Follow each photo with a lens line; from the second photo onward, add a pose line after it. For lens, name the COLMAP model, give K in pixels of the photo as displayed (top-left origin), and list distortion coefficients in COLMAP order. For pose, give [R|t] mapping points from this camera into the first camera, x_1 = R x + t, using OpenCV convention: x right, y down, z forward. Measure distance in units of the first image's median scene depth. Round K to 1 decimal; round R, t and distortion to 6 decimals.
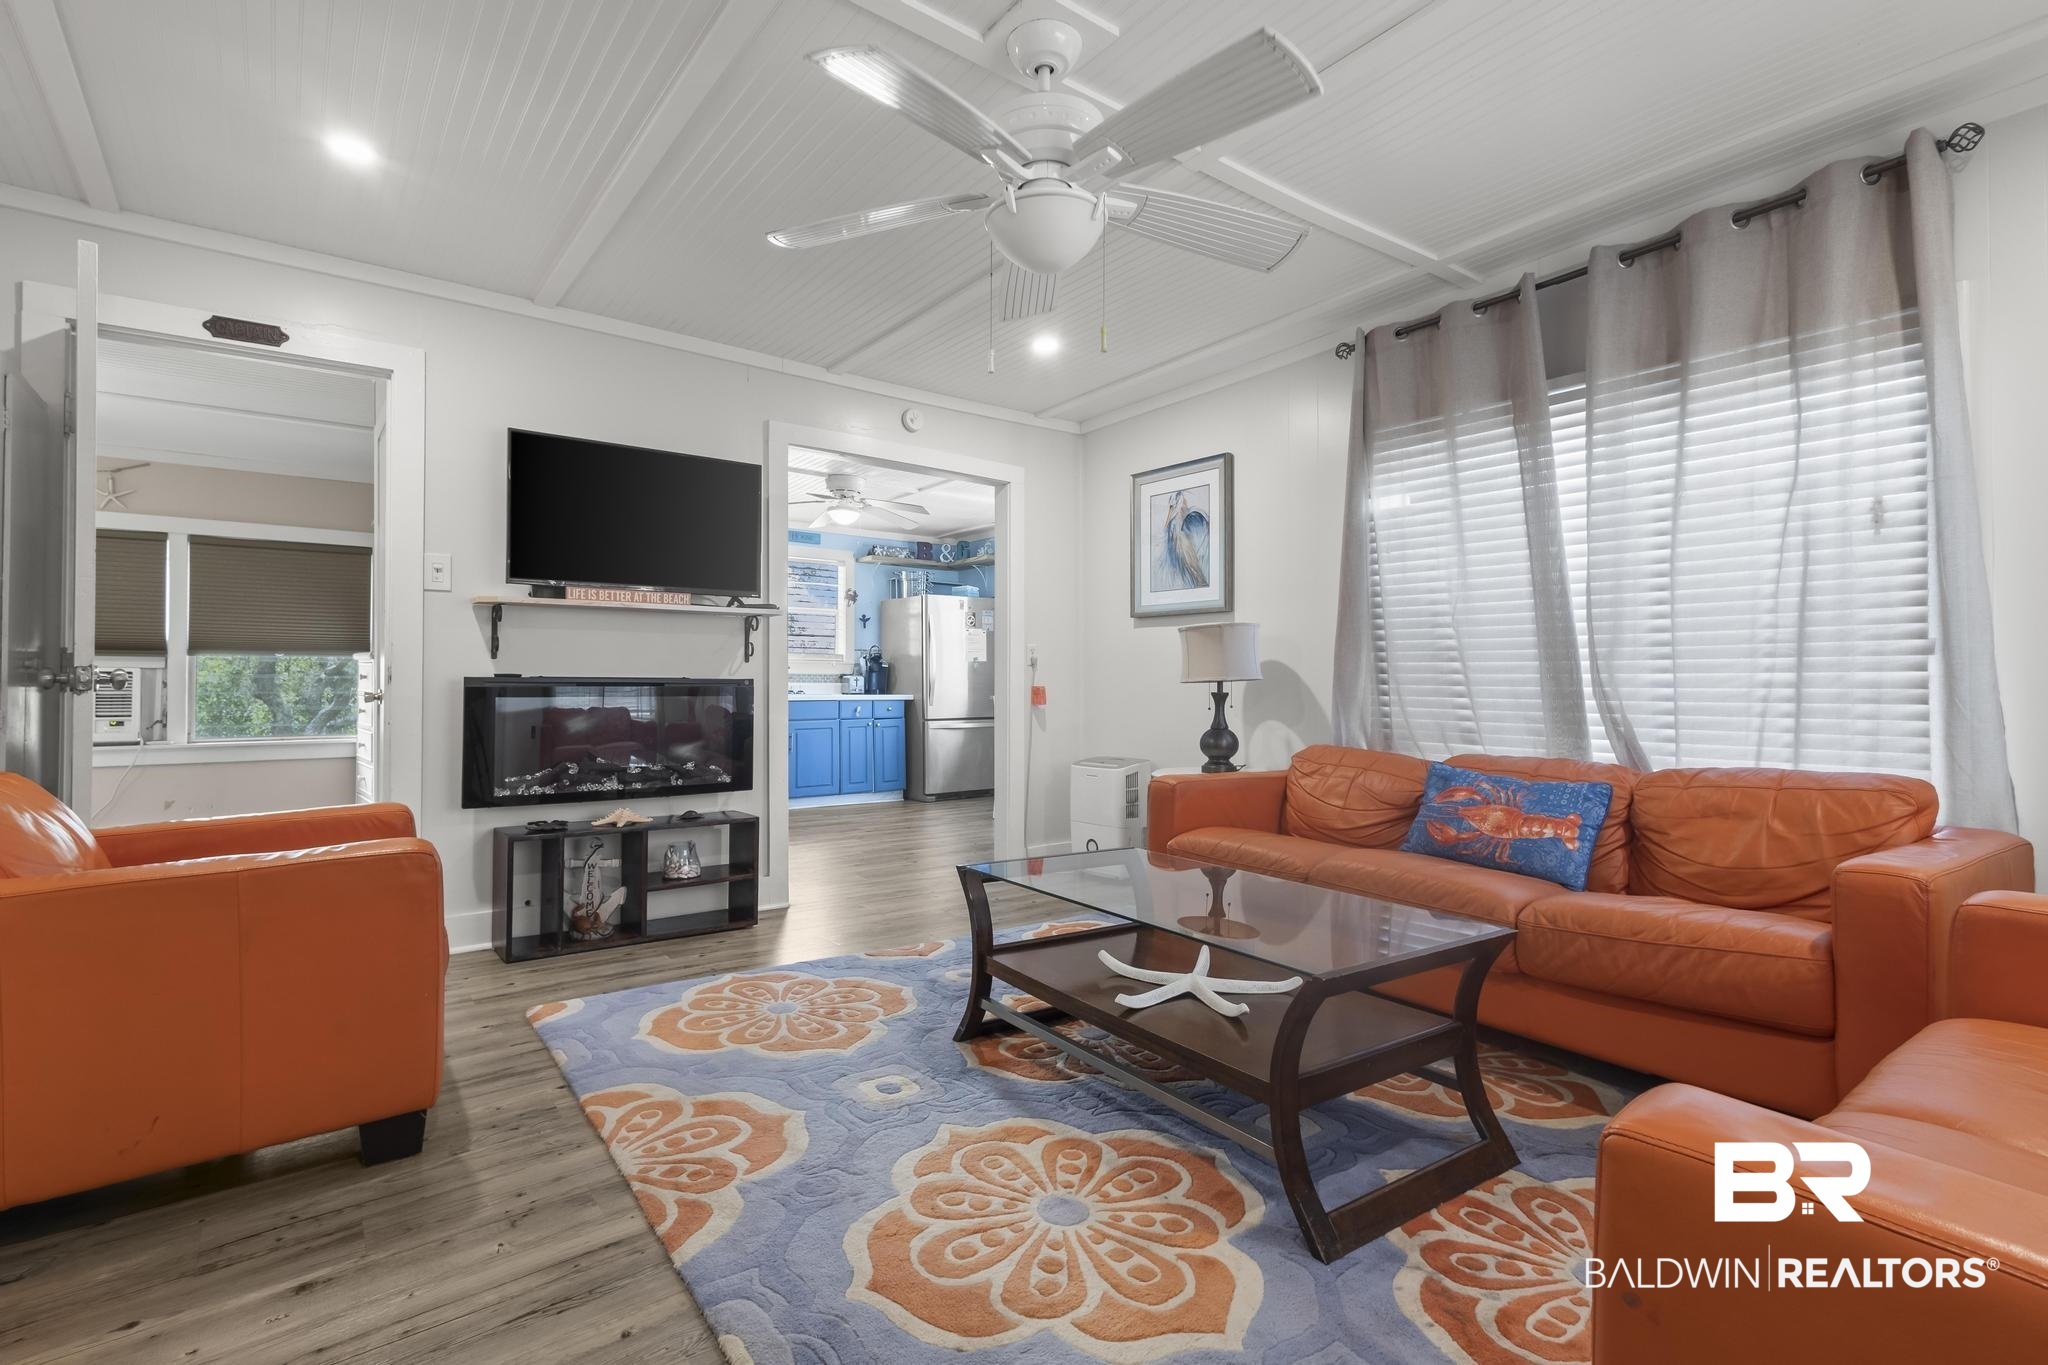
lens RADIAL K [[957.0, 0, 1014.0], [0, 957.0, 673.6], [0, 0, 1]] dist [0.003402, -0.000137]
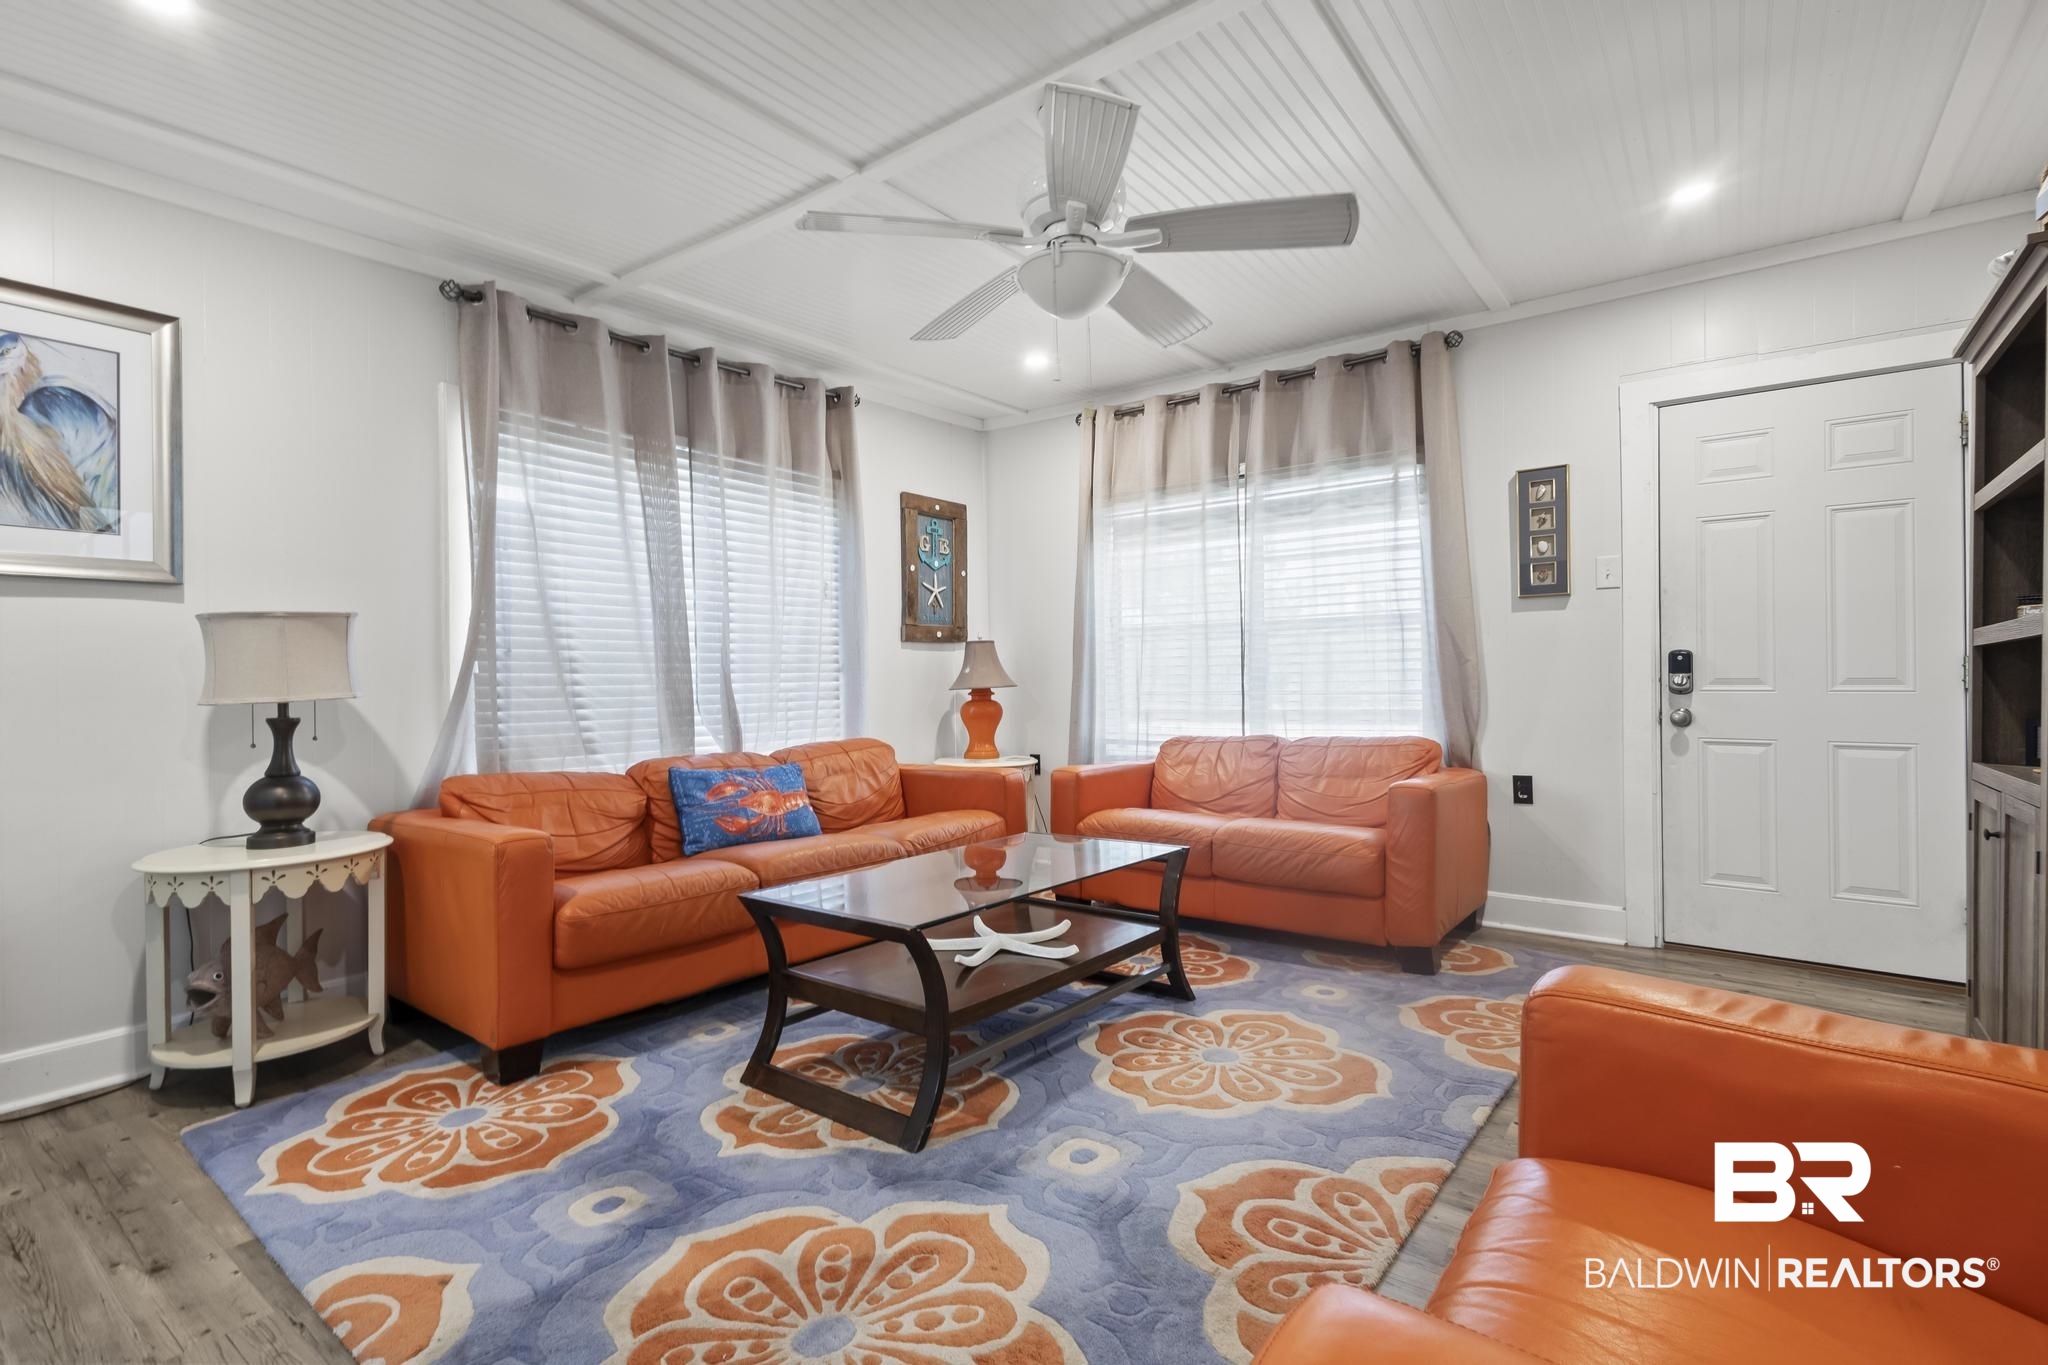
lens RADIAL K [[936.5, 0, 1018.7], [0, 936.5, 681.8], [0, 0, 1]] dist [0.010871, -0.000419]
pose [[-0.268810, -0.000368, 0.963193, -0.601740], [0.008769, 0.999958, 0.002829, -0.002492], [-0.963153, 0.009206, -0.268796, 0.819641]]
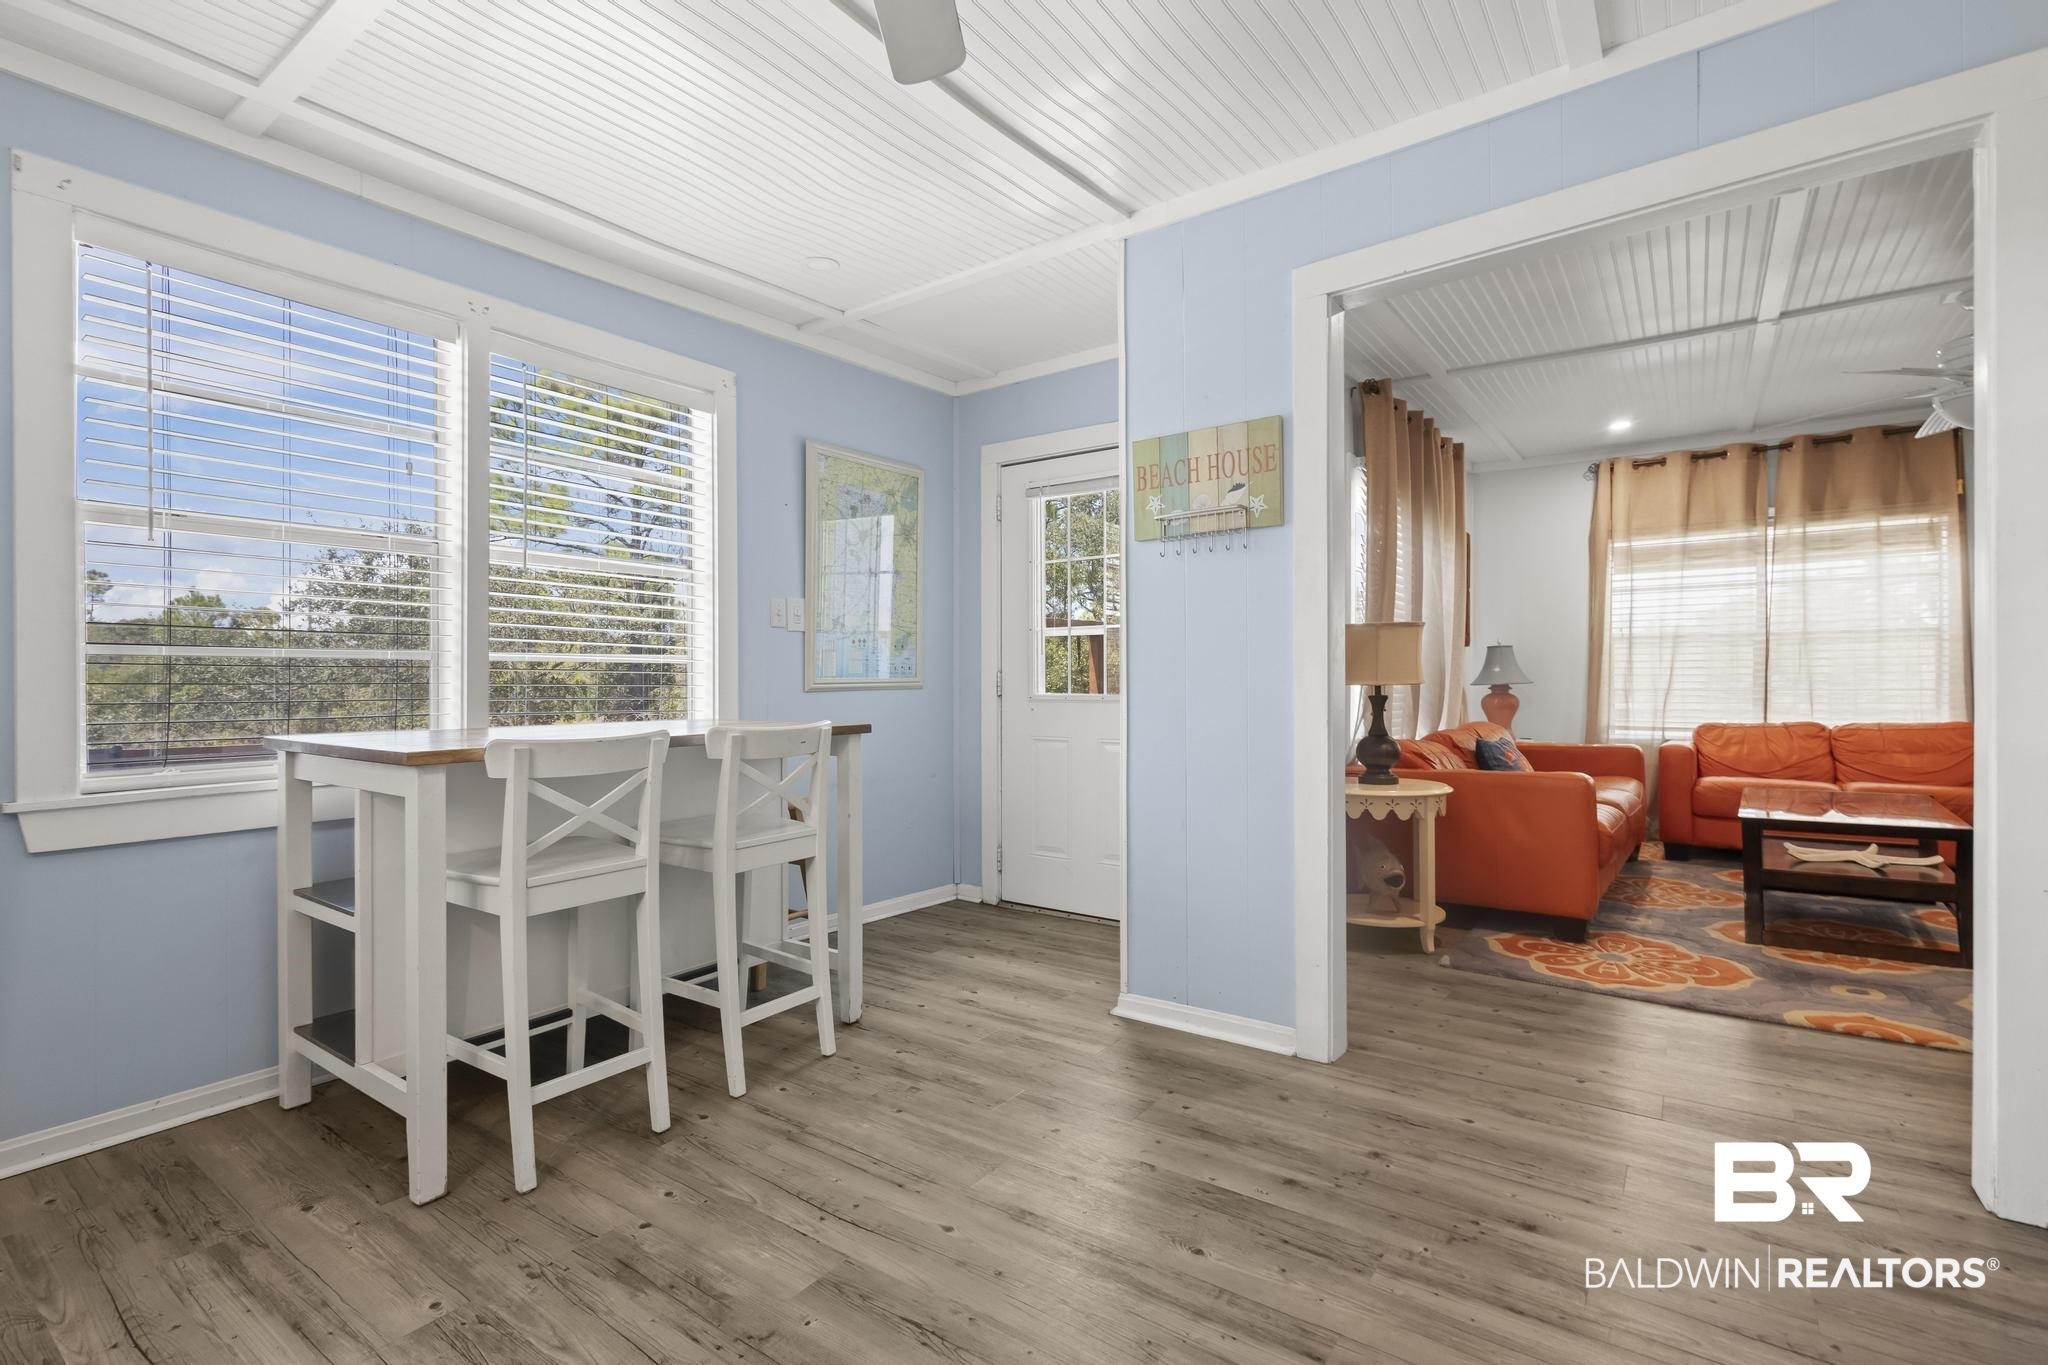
lens RADIAL K [[936.5, 0, 1018.7], [0, 936.5, 681.8], [0, 0, 1]] dist [0.010871, -0.000419]
pose [[-0.290109, 0.001126, 0.956993, -0.631074], [-0.001001, 0.999998, -0.001481, 0.010424], [-0.956993, -0.001388, -0.290108, 1.856064]]
